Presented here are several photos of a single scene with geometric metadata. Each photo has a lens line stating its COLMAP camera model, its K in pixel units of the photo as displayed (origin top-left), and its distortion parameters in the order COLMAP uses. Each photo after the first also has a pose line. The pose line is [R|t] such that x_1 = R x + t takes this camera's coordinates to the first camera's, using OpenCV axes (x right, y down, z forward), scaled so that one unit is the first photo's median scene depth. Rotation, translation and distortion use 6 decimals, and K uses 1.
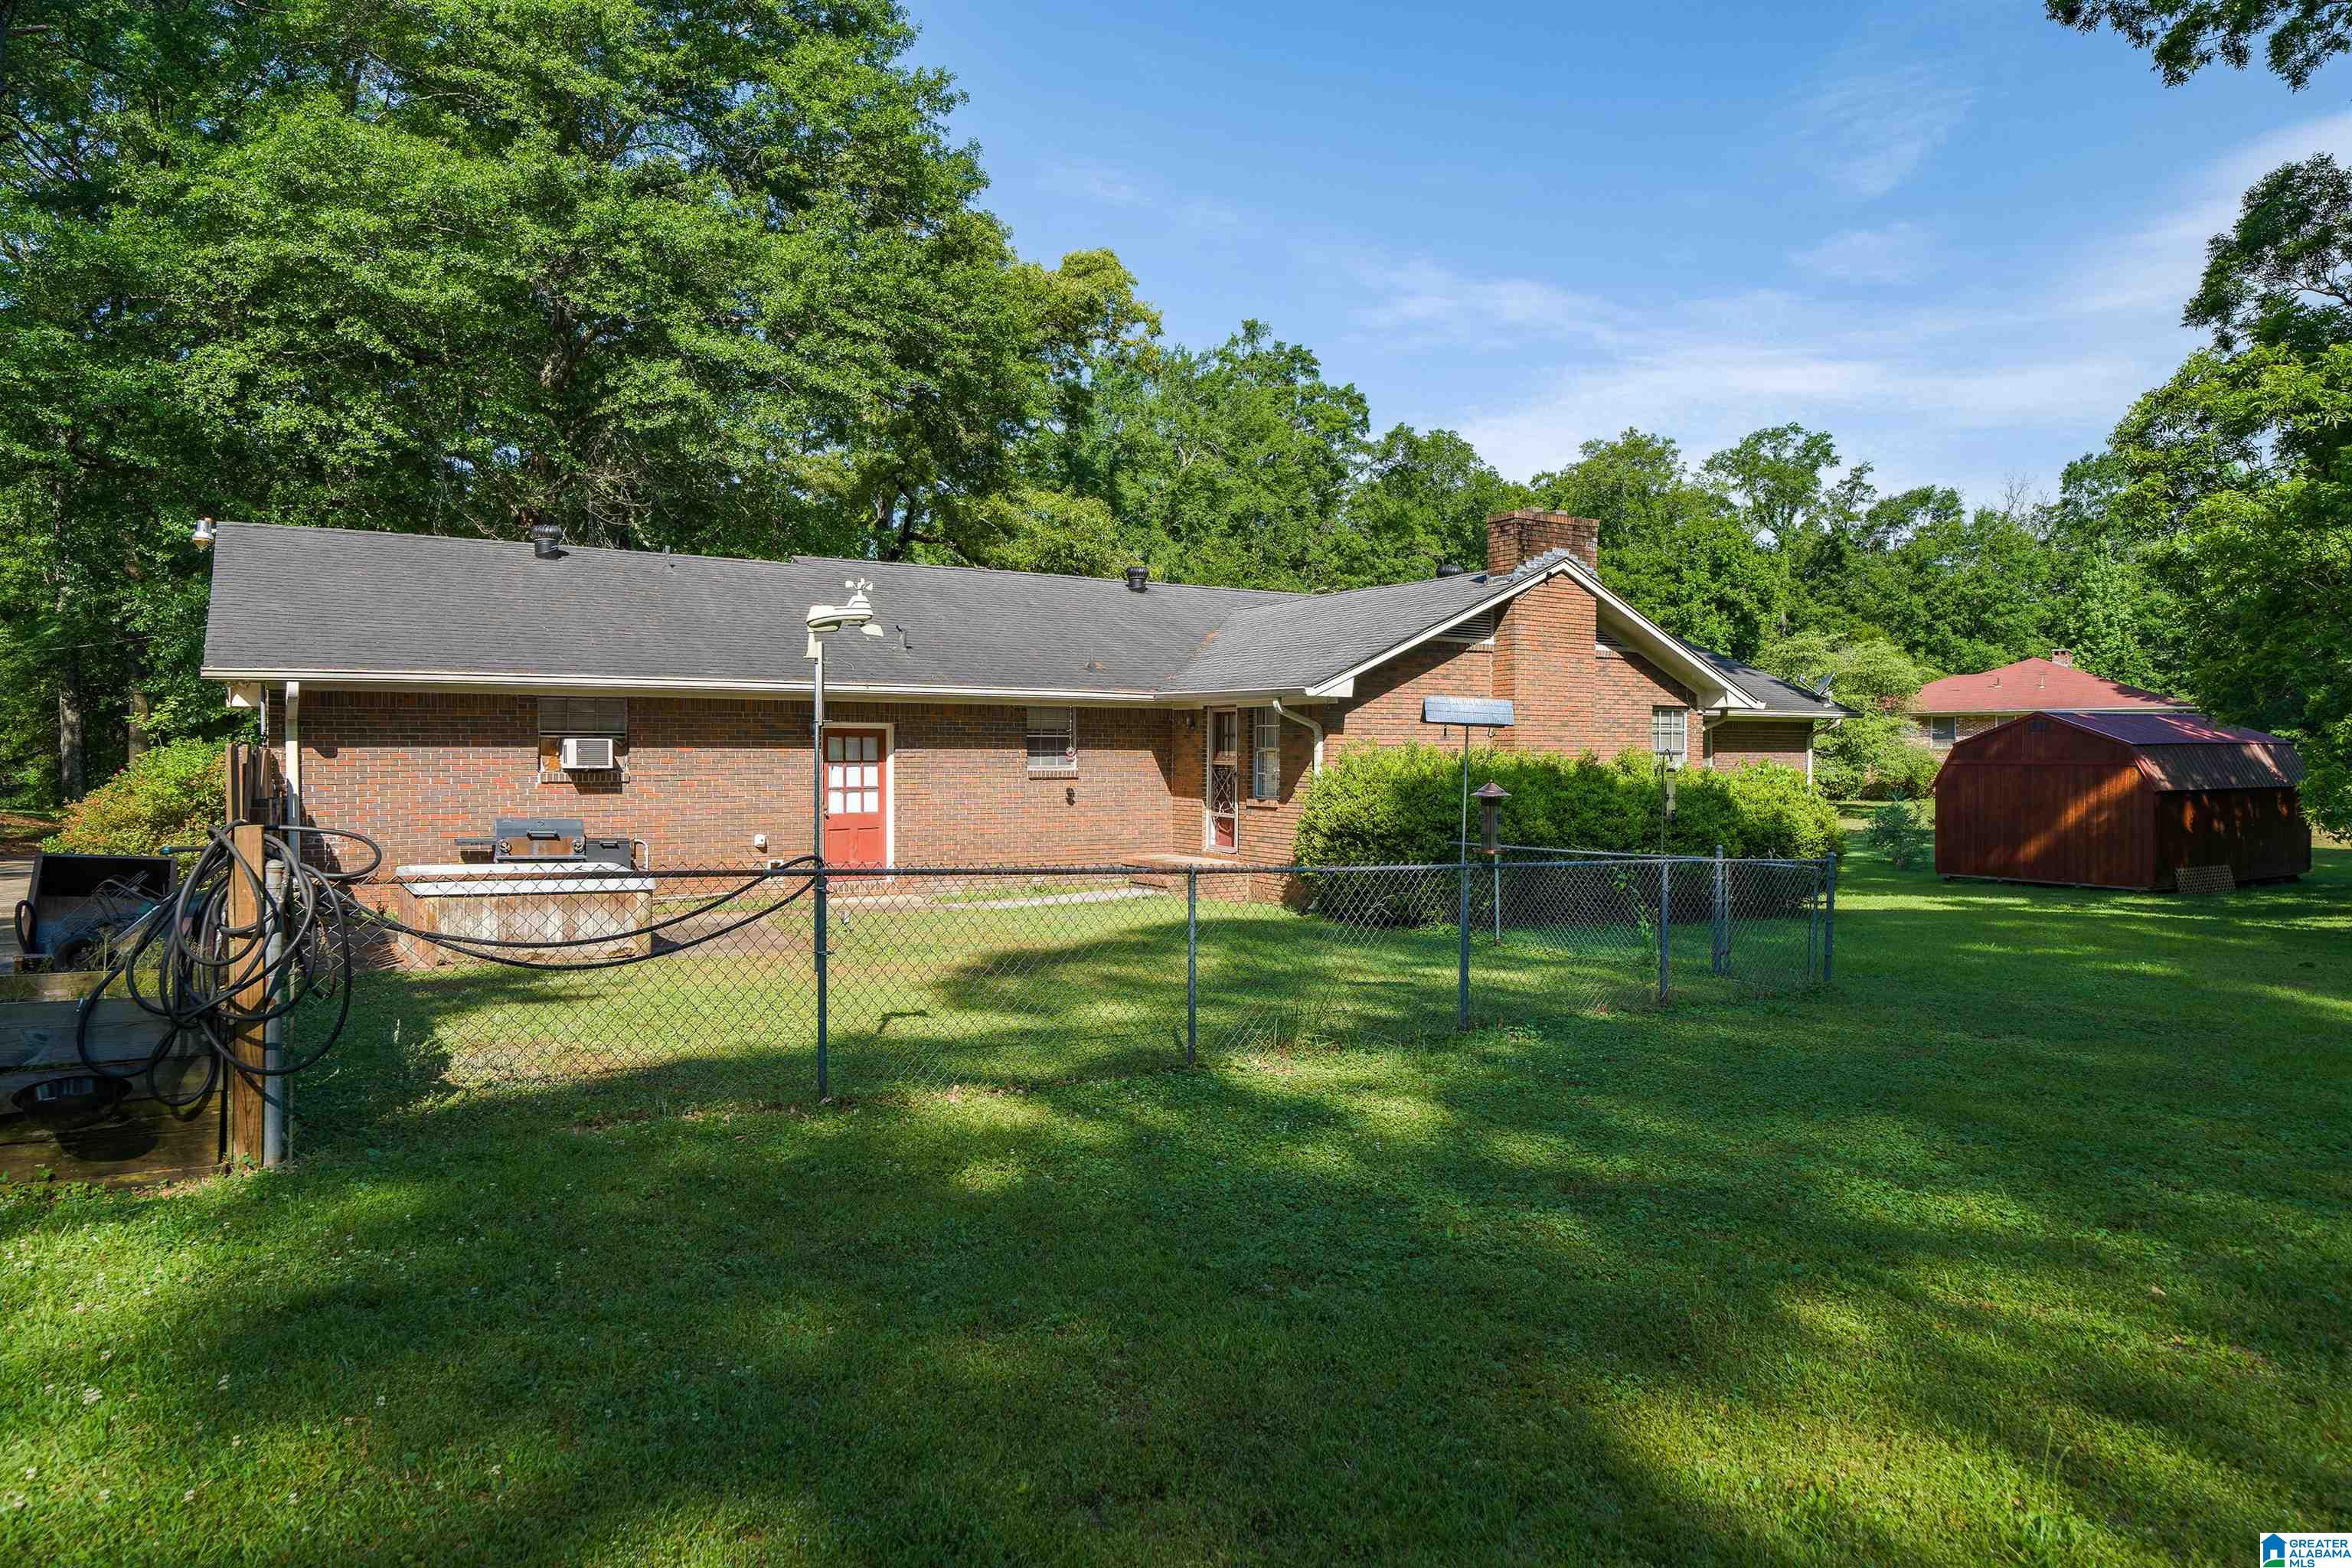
lens RADIAL K [[1472.5, 0, 1174.4], [0, 1472.5, 777.6], [0, 0, 1]] dist [0.005053, 0.001345]
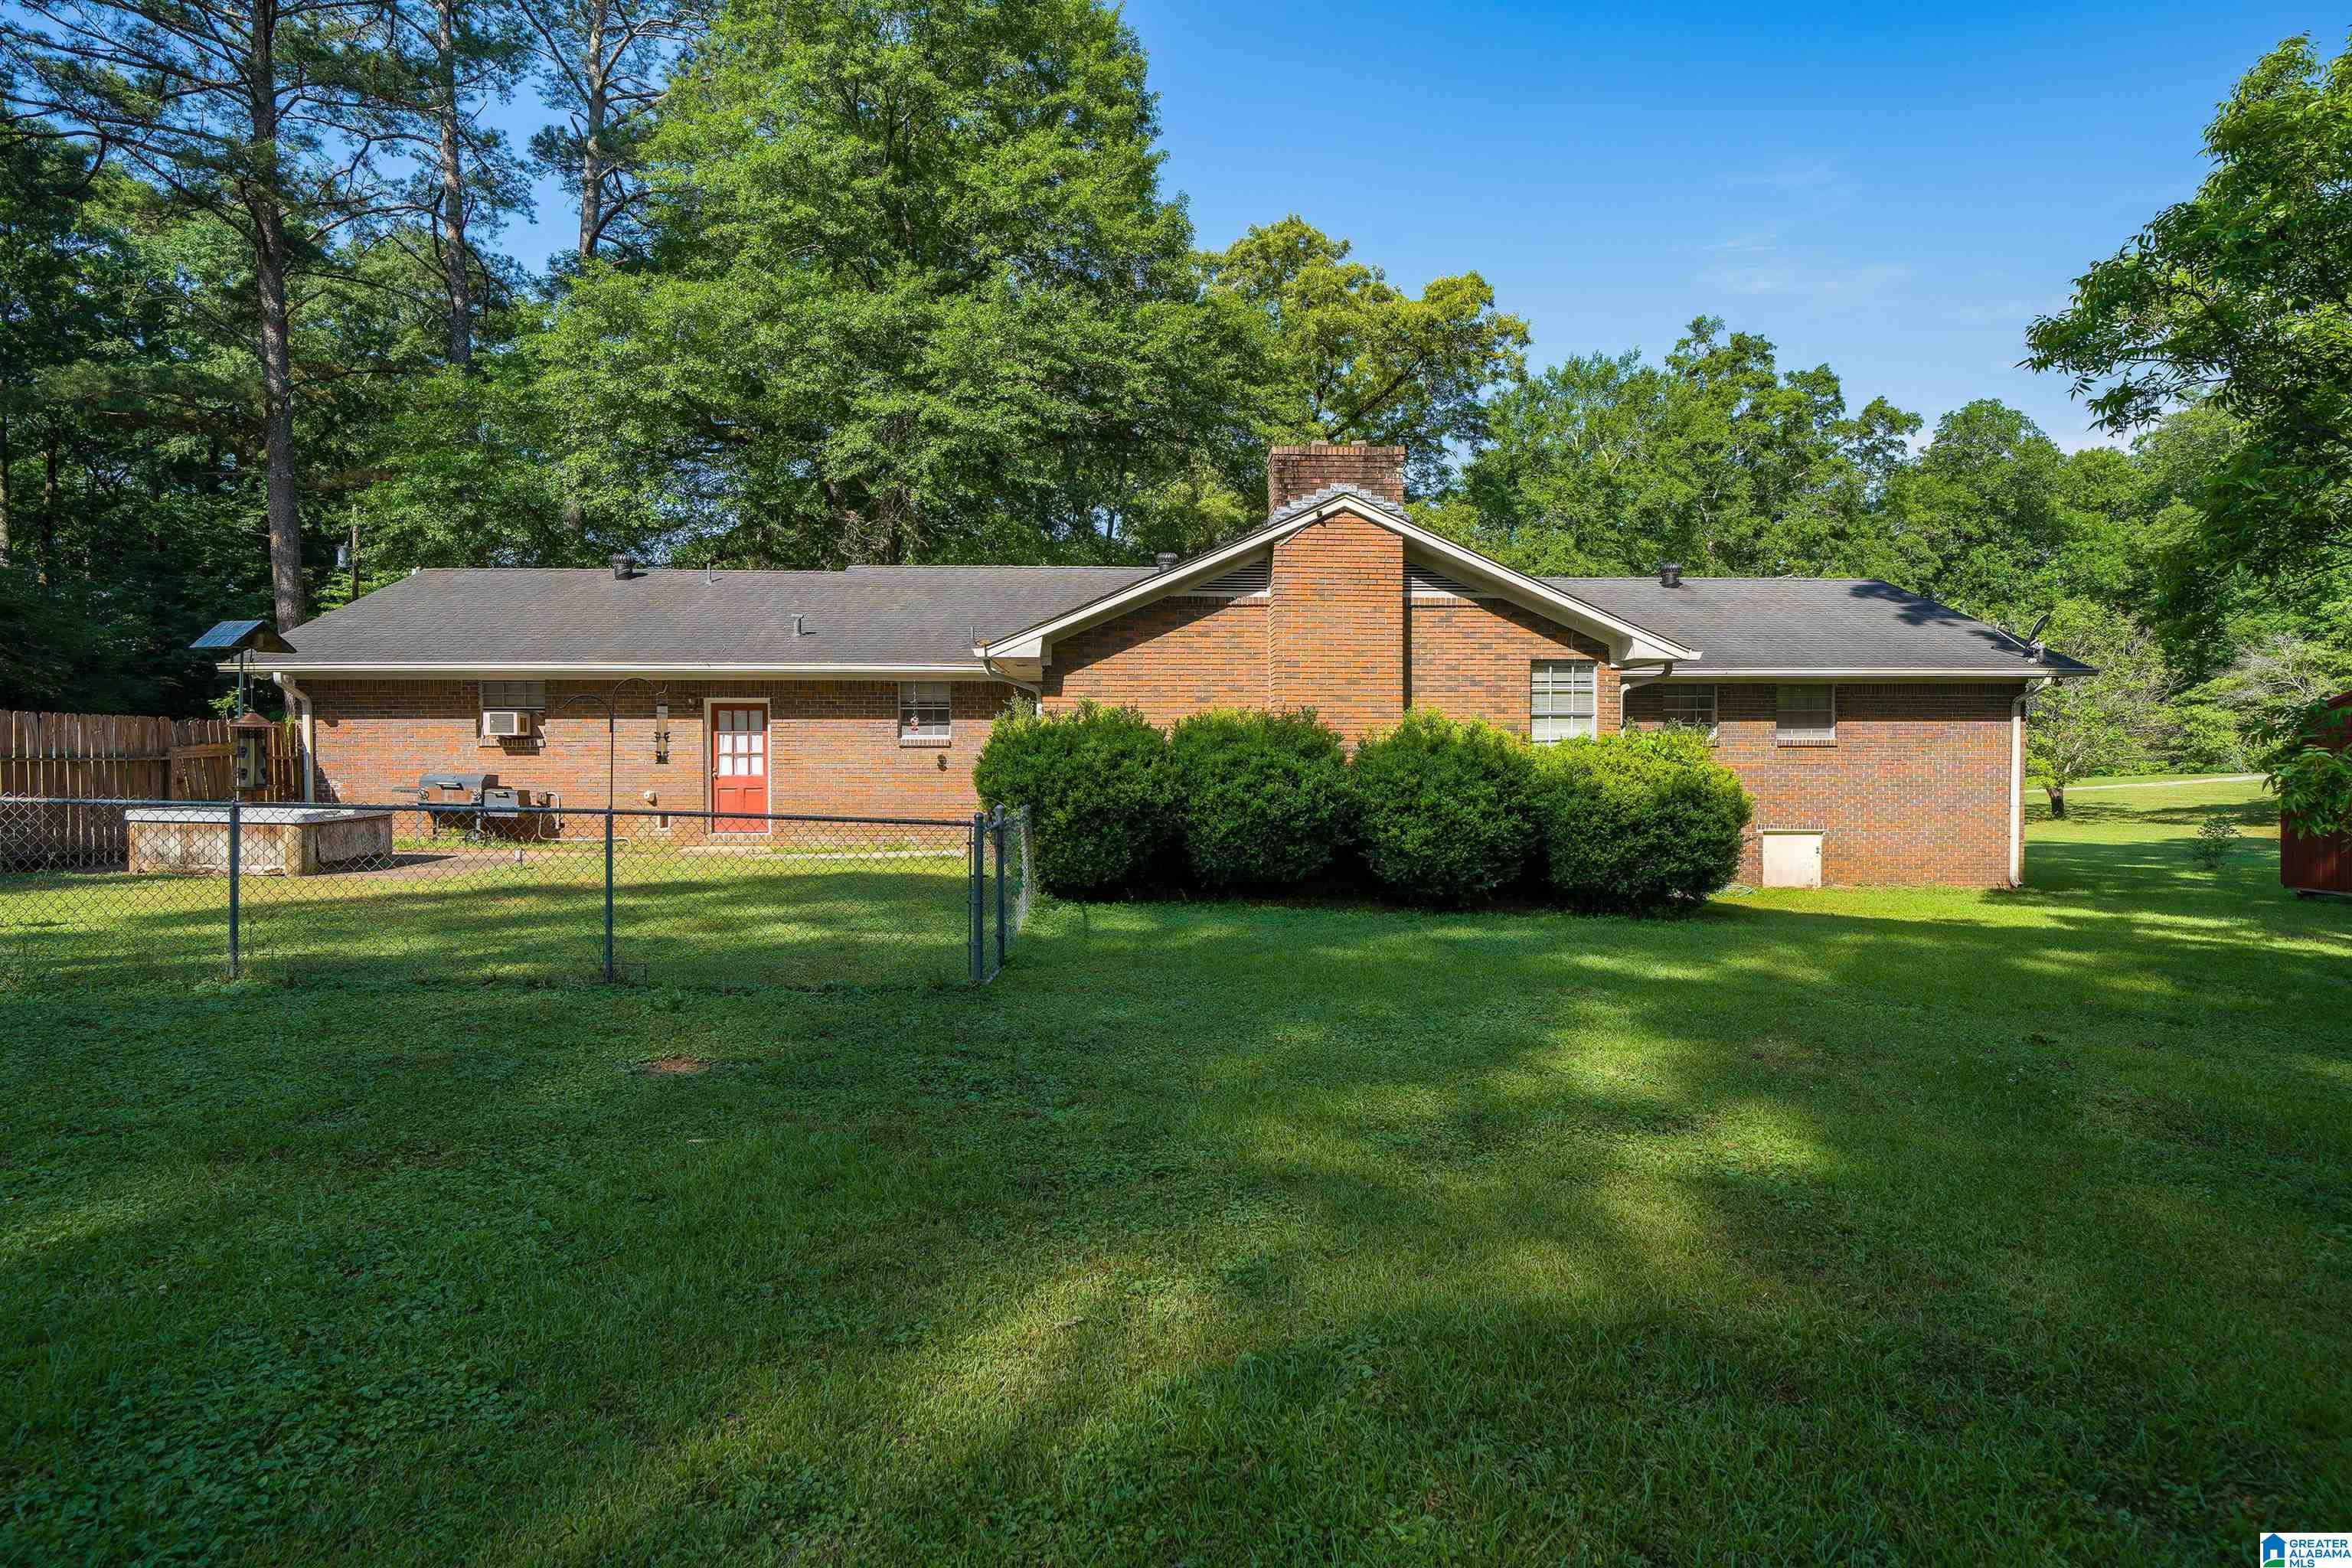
lens RADIAL K [[1213.8, 0, 1176.1], [0, 1213.8, 776.0], [0, 0, 1]] dist [-0.001381, -0.000814]
pose [[0.866552, 0.007984, -0.499023, 0.326742], [-0.006841, 0.999968, 0.004120, 0.010746], [0.499040, -0.000157, 0.866579, 0.192100]]
